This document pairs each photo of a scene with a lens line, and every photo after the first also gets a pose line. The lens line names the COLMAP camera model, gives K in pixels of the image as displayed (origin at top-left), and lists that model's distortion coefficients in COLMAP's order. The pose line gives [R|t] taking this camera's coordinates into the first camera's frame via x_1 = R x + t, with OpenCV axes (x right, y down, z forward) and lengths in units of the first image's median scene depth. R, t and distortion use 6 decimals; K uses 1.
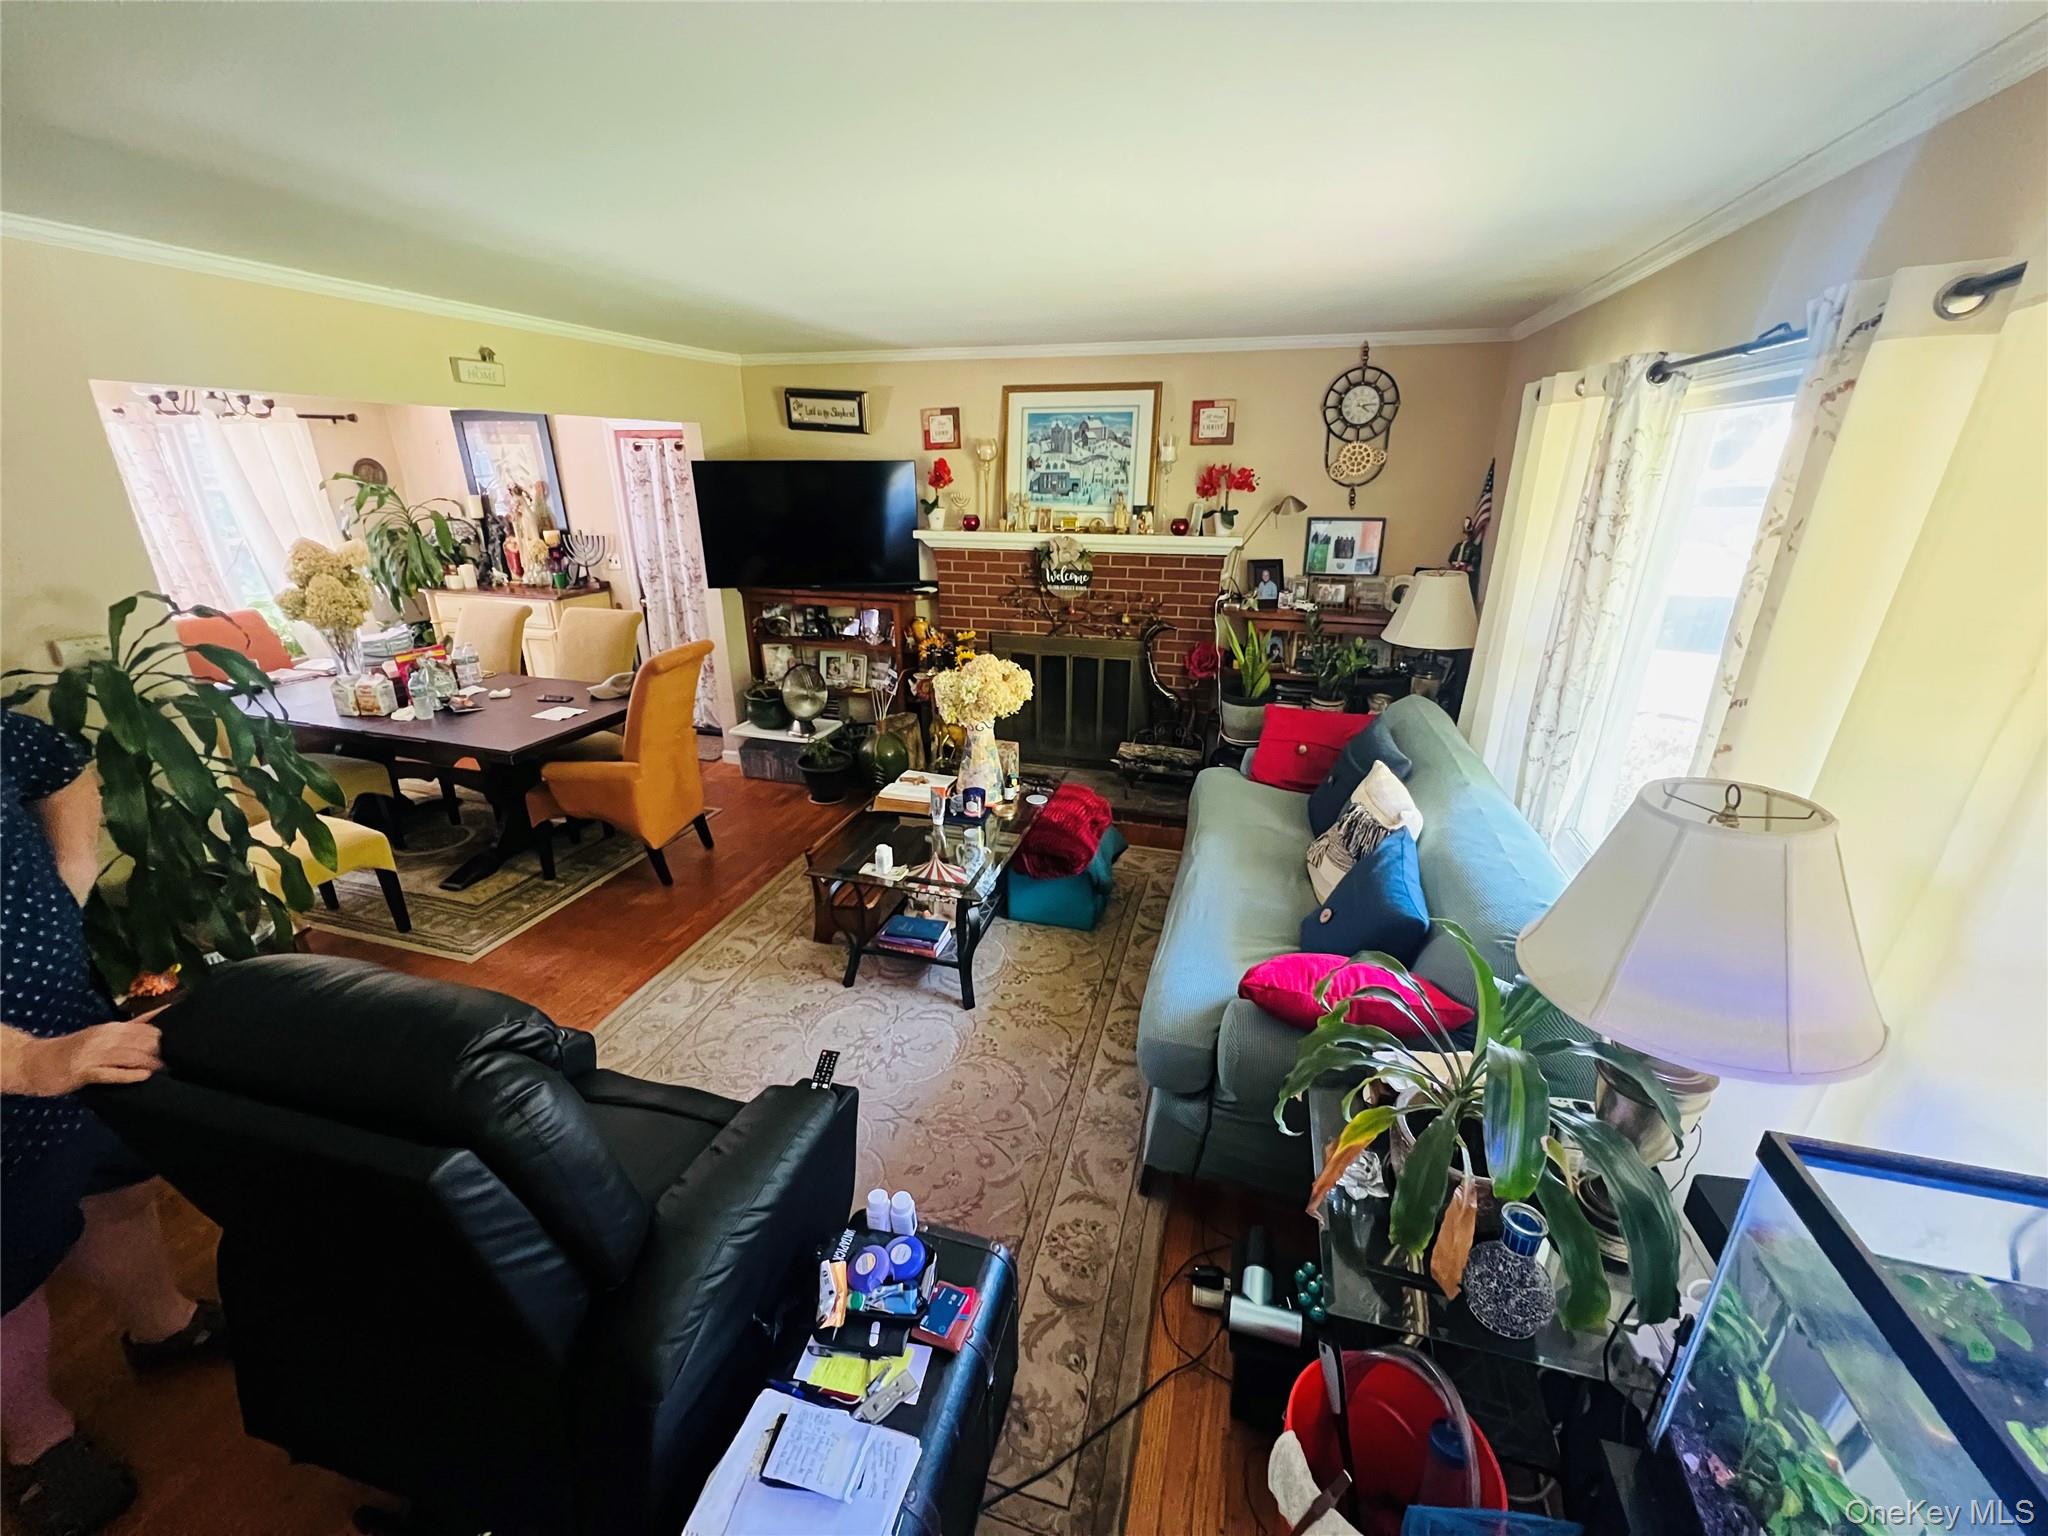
lens RADIAL K [[819.7, 0, 1021.5], [0, 819.7, 760.2], [0, 0, 1]] dist [-0.000684, -0.000253]
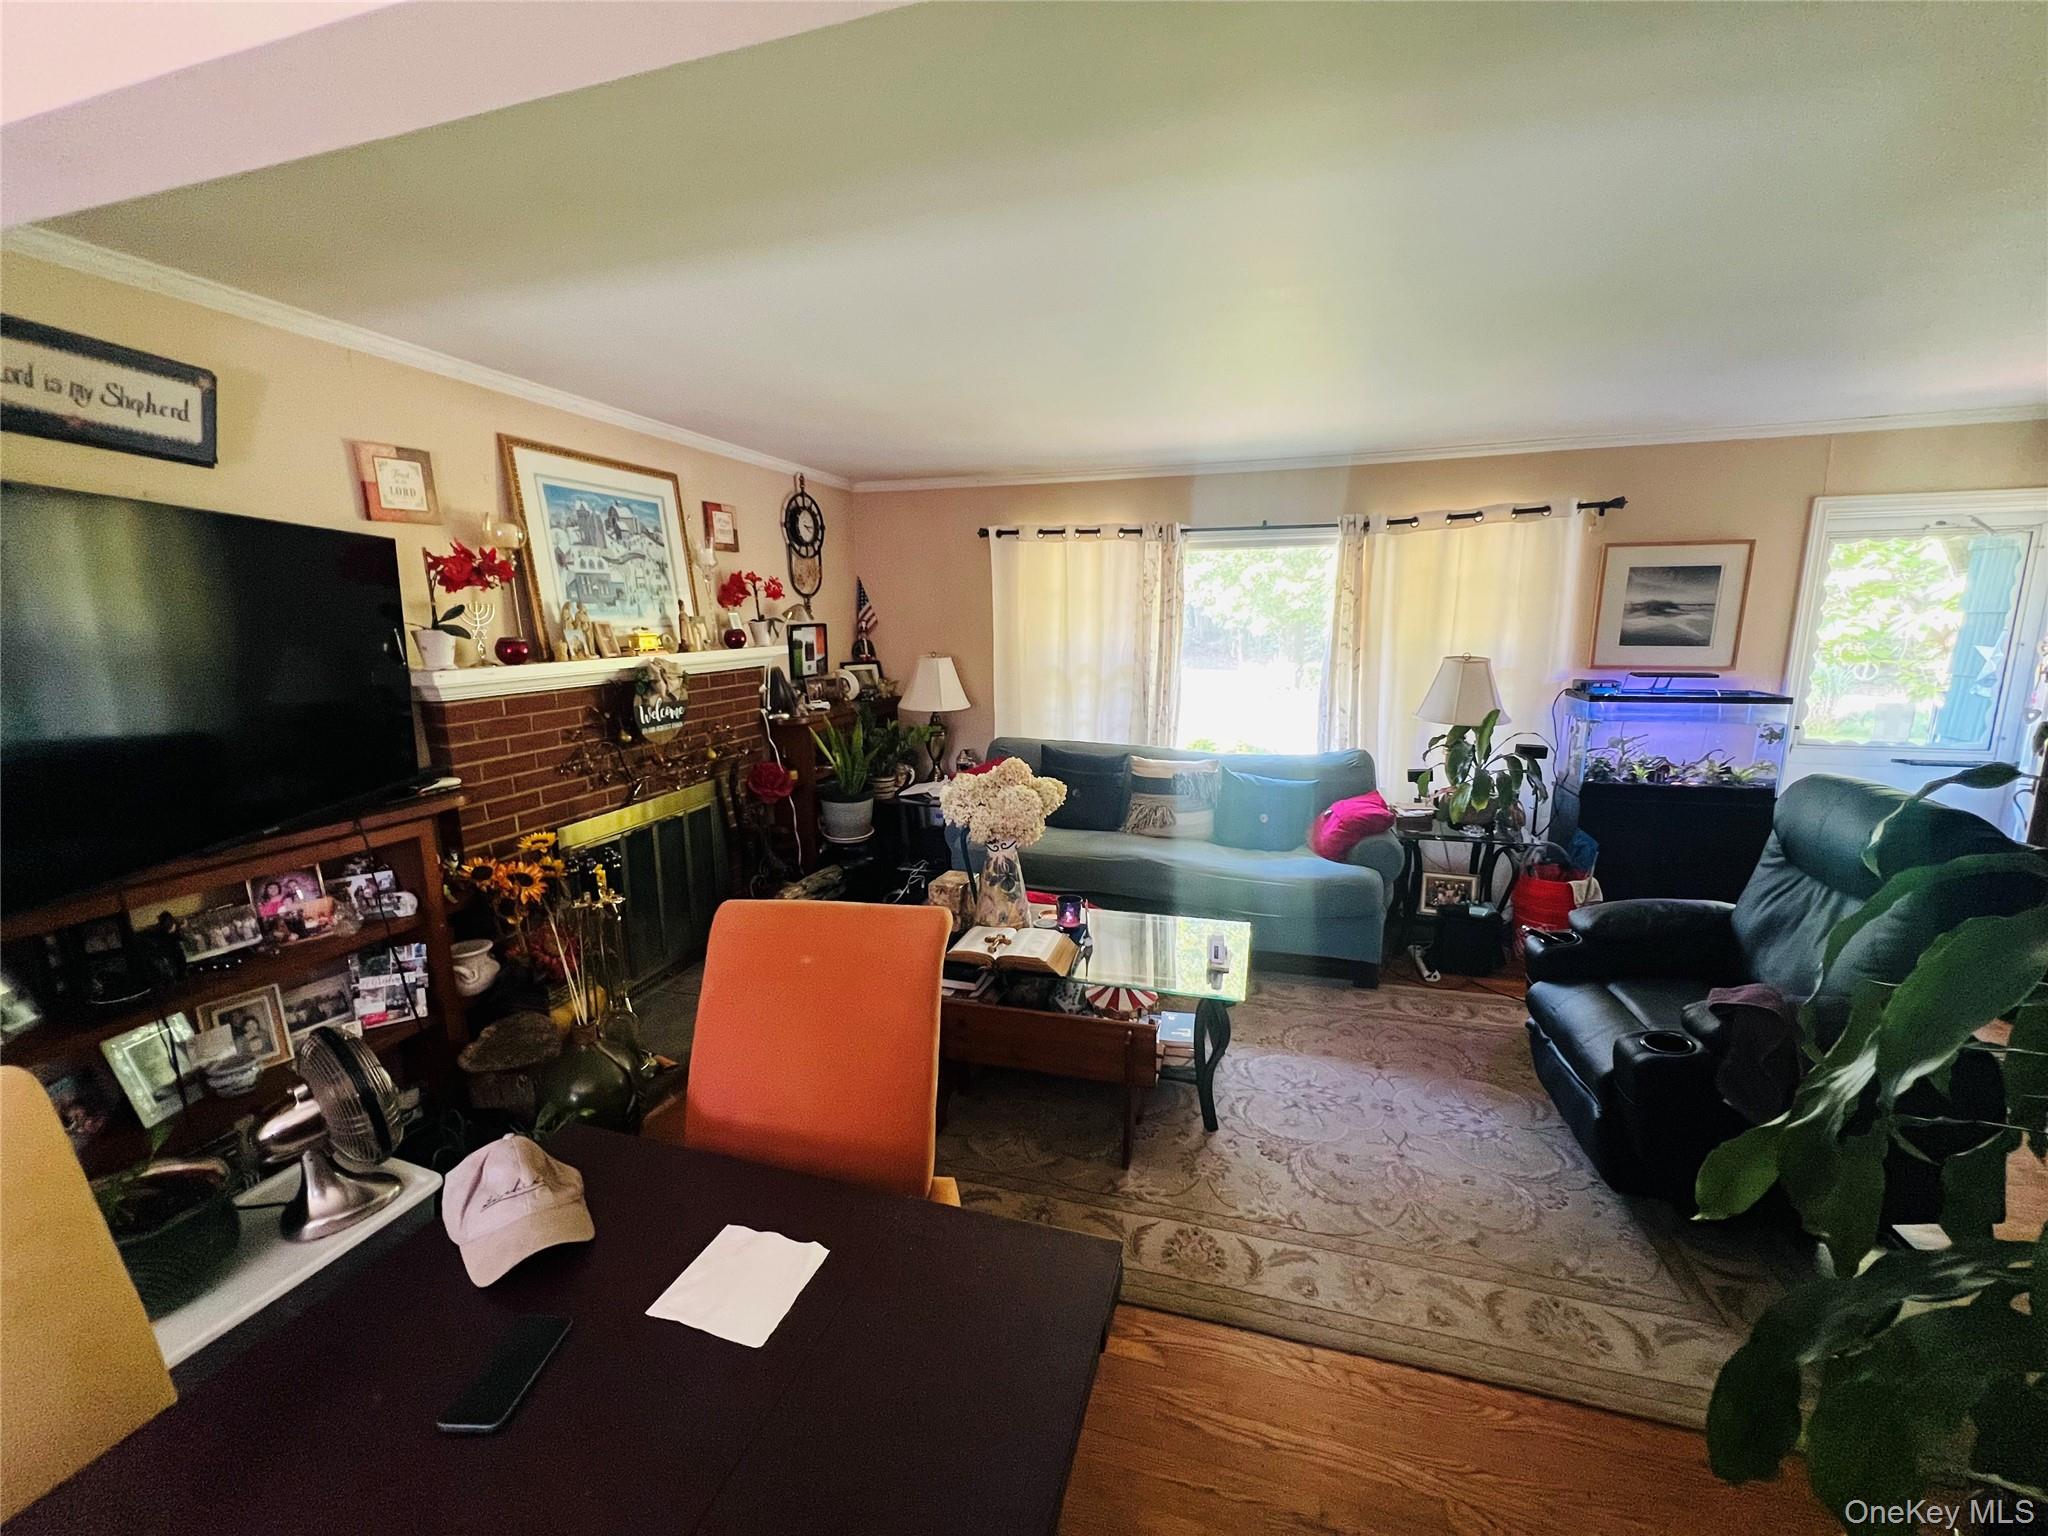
lens RADIAL K [[820.9, 0, 1021.1], [0, 820.9, 758.3], [0, 0, 1]] dist [-0.000357, -0.000271]
pose [[0.002691, -0.177076, 0.984193, -0.666464], [0.340430, 0.925572, 0.165598, -0.199880], [-0.940266, 0.334604, 0.062773, 0.674118]]
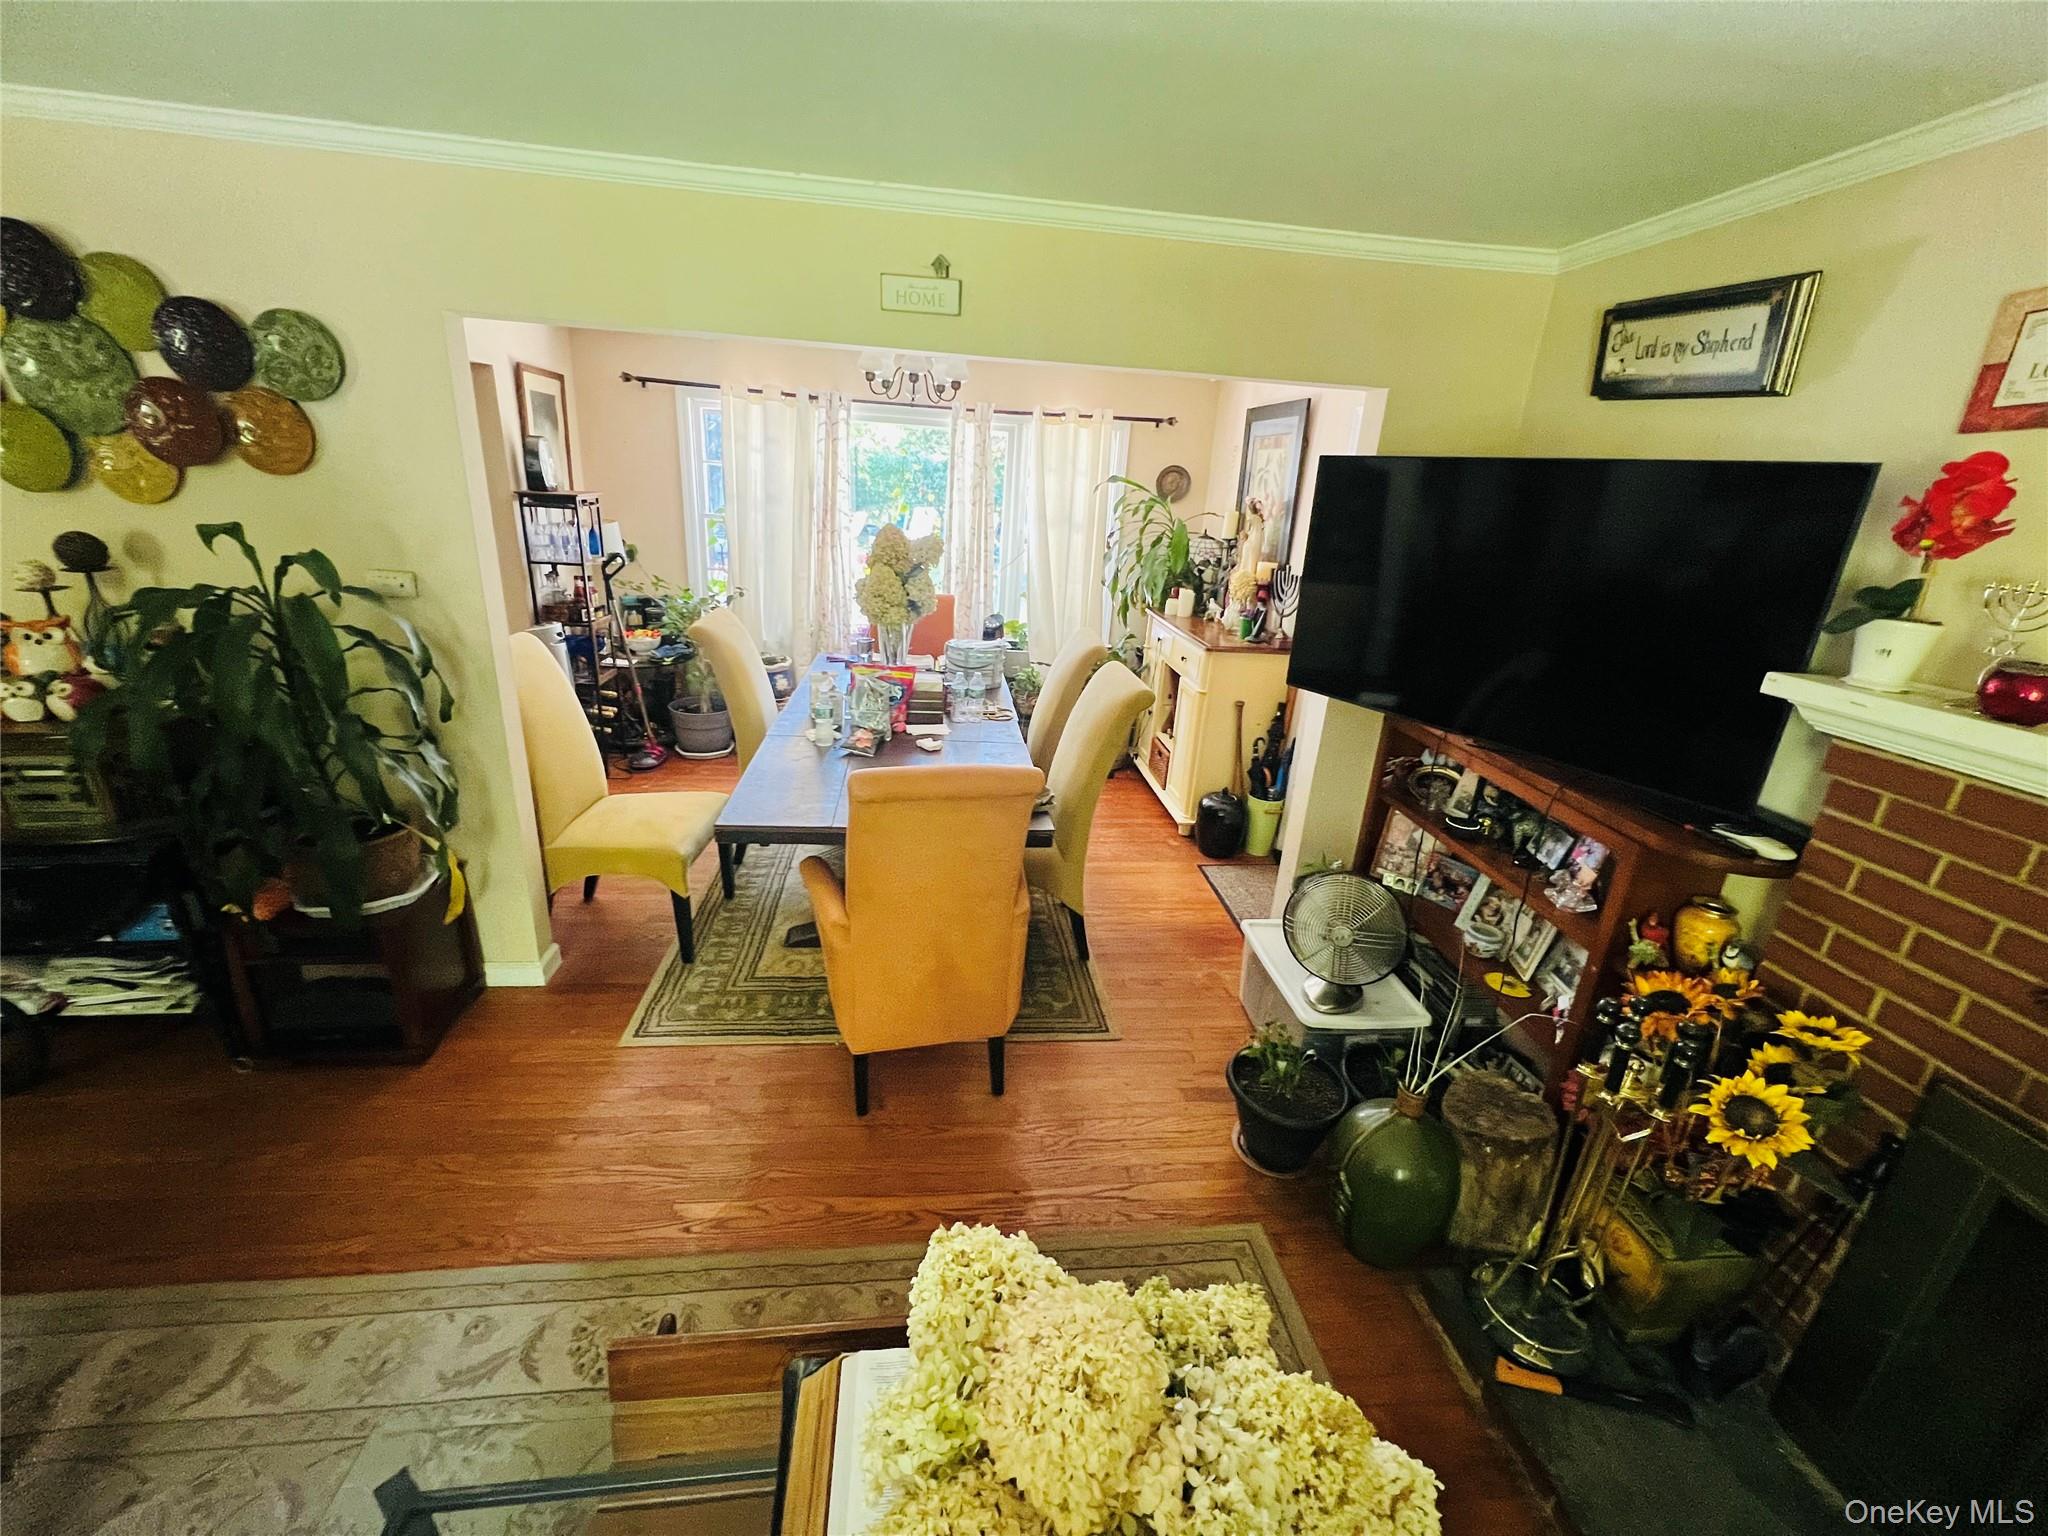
lens RADIAL K [[820.9, 0, 1021.1], [0, 820.9, 758.3], [0, 0, 1]] dist [-0.000357, -0.000271]
pose [[0.376773, 0.318974, -0.869654, 0.056530], [-0.366592, 0.913536, 0.176245, -0.204084], [0.850678, 0.252404, 0.461129, 0.625588]]
